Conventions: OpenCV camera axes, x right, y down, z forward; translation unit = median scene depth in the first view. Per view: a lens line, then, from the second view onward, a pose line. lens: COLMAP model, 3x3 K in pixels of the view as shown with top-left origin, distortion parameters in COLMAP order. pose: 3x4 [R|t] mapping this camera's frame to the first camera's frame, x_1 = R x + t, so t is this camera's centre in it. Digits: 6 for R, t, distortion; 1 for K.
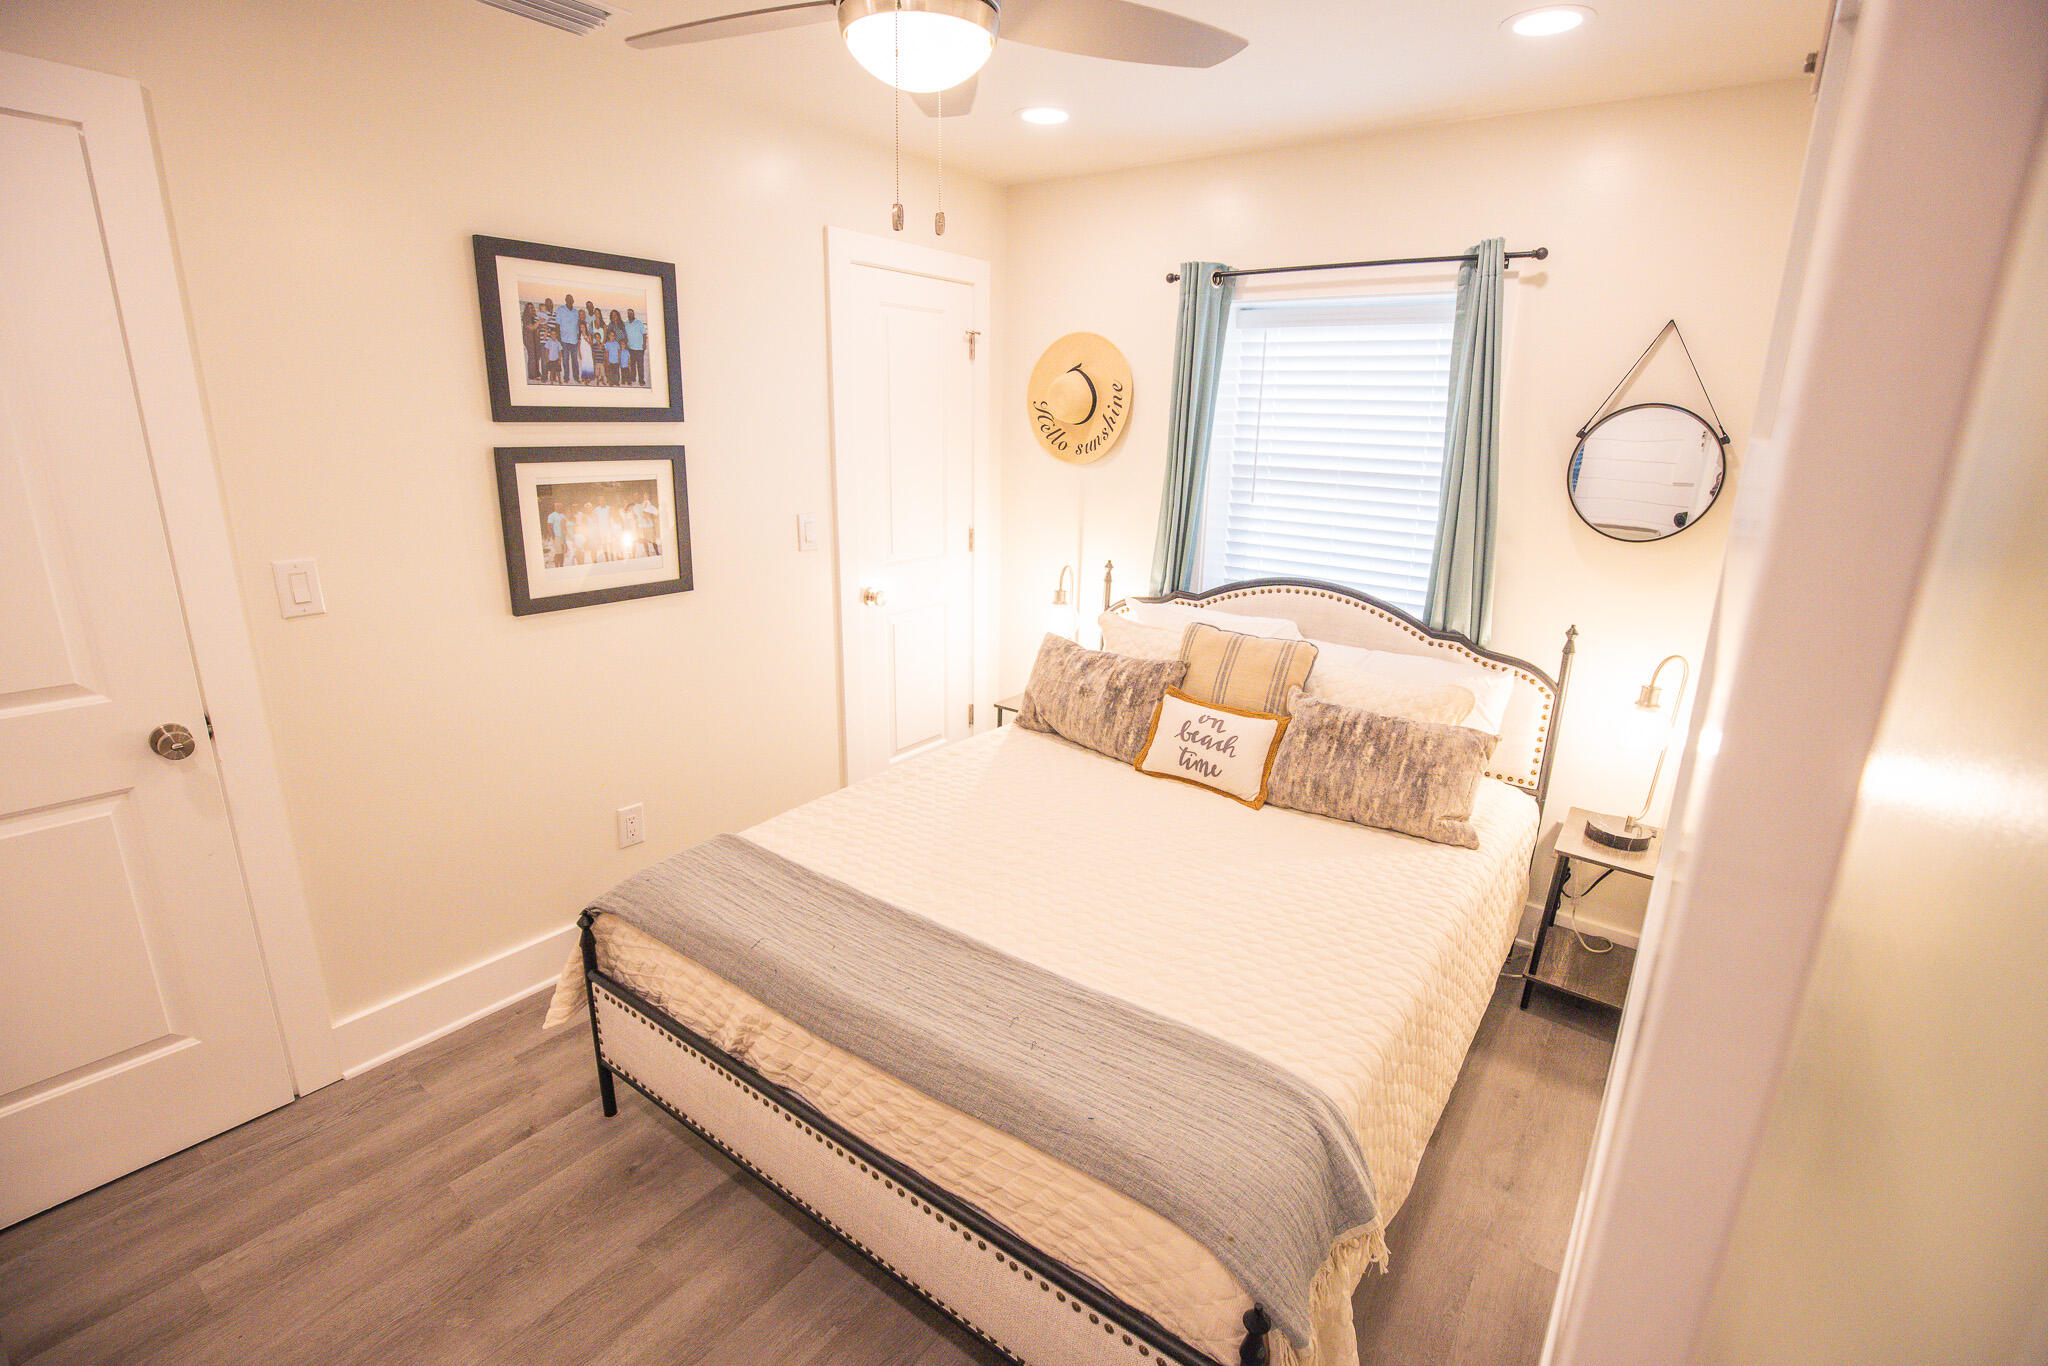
lens RADIAL K [[932.0, 0, 1037.9], [0, 932.0, 678.2], [0, 0, 1]] dist [-0.035461, 0.006901]
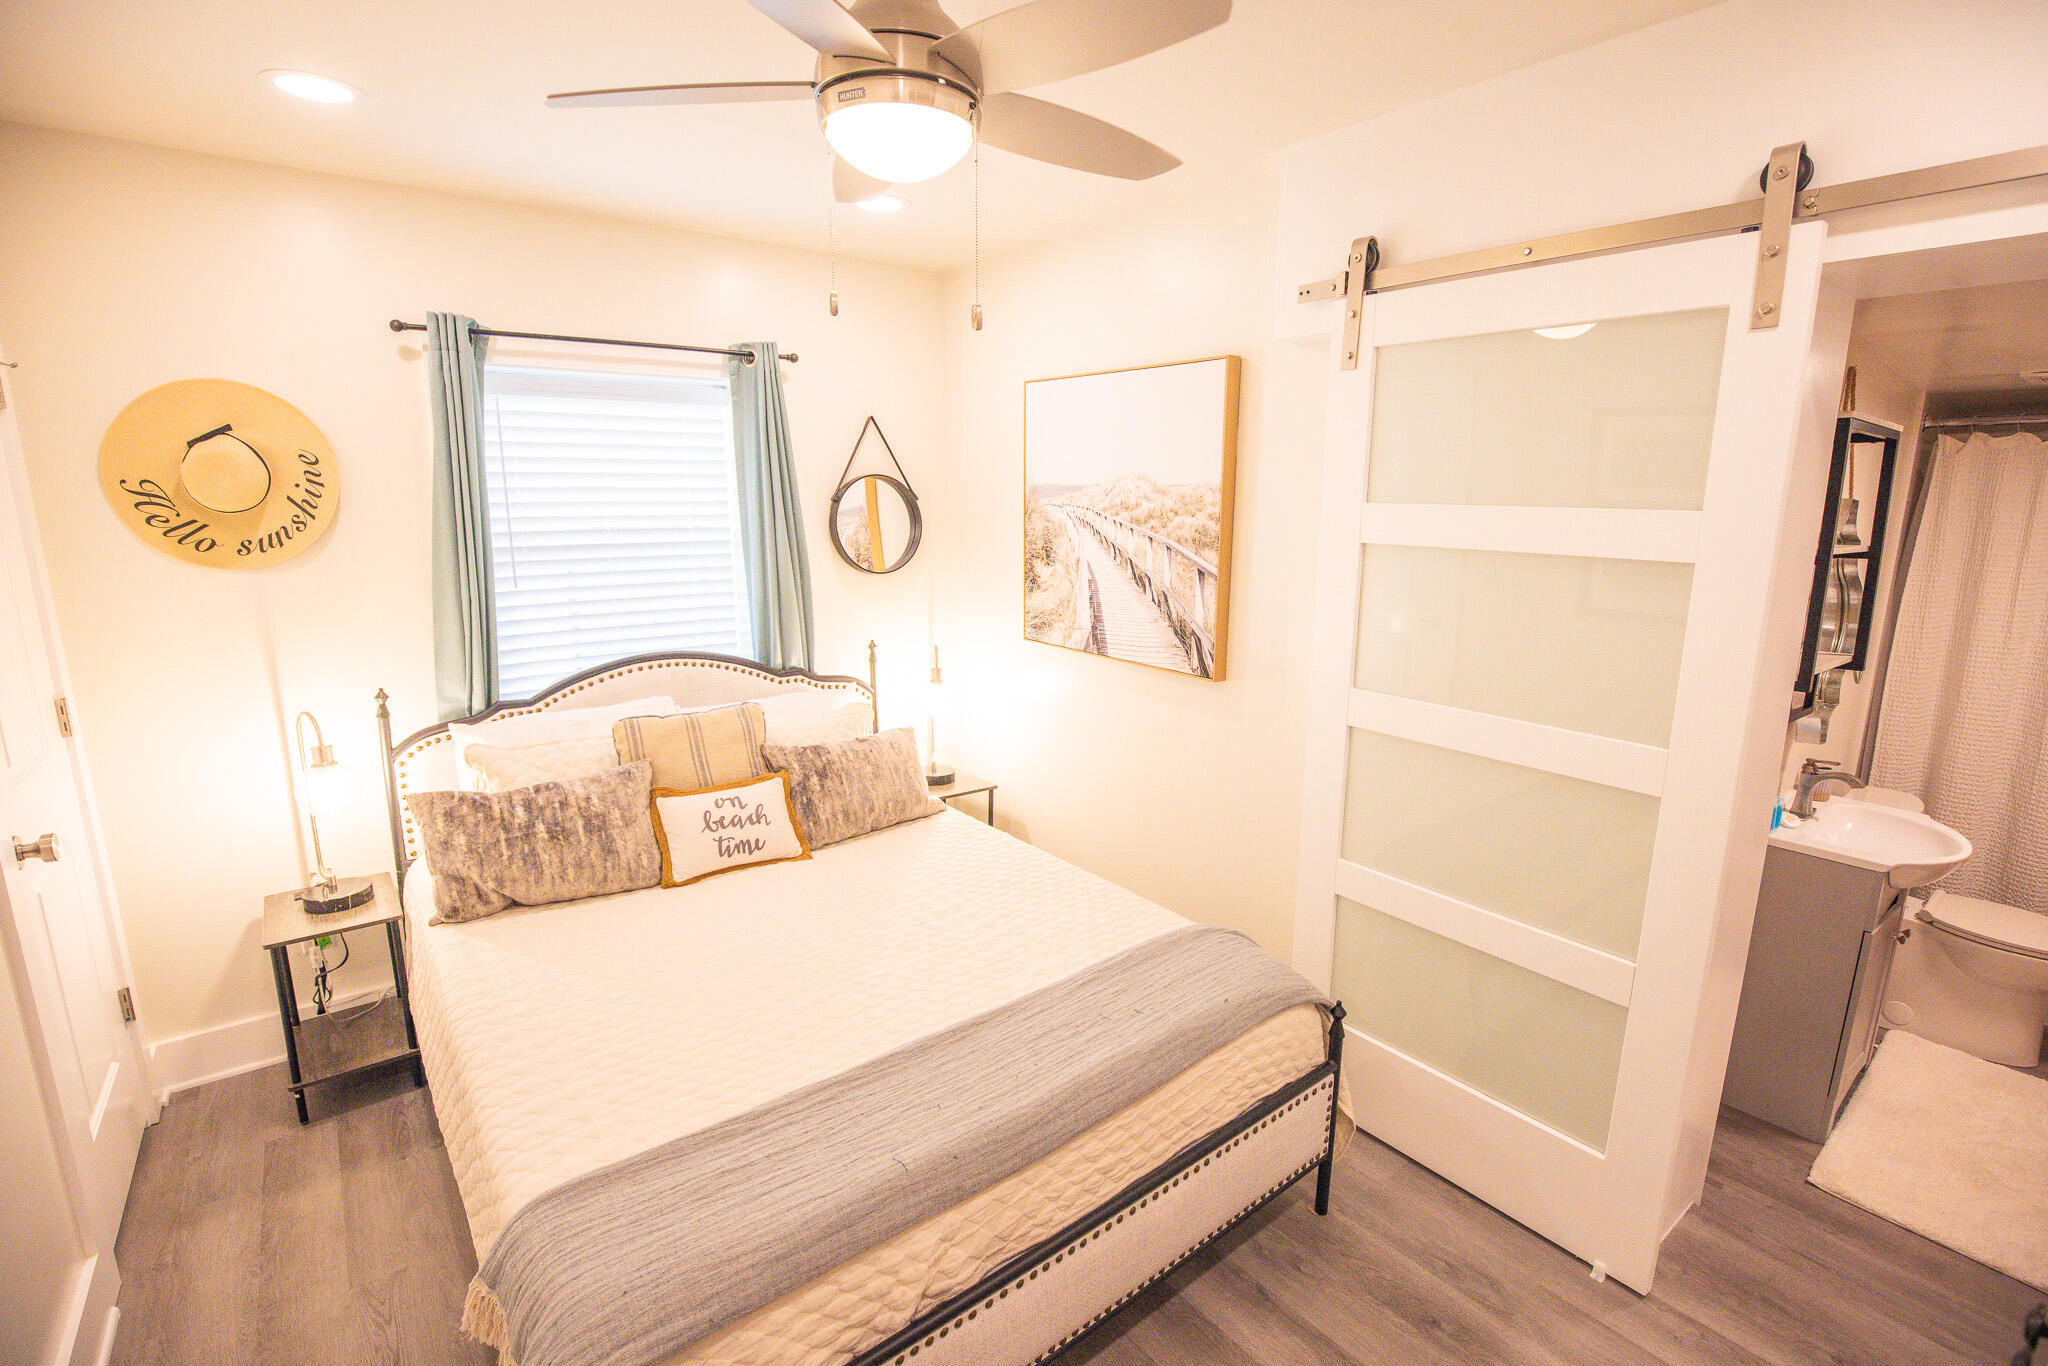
lens RADIAL K [[932.0, 0, 1041.9], [0, 932.0, 679.2], [0, 0, 1]] dist [-0.035461, 0.006901]
pose [[0.265727, -0.213851, 0.940030, -0.585342], [0.264259, 0.953896, 0.142305, -0.122088], [-0.927123, 0.210597, 0.309988, 0.348341]]
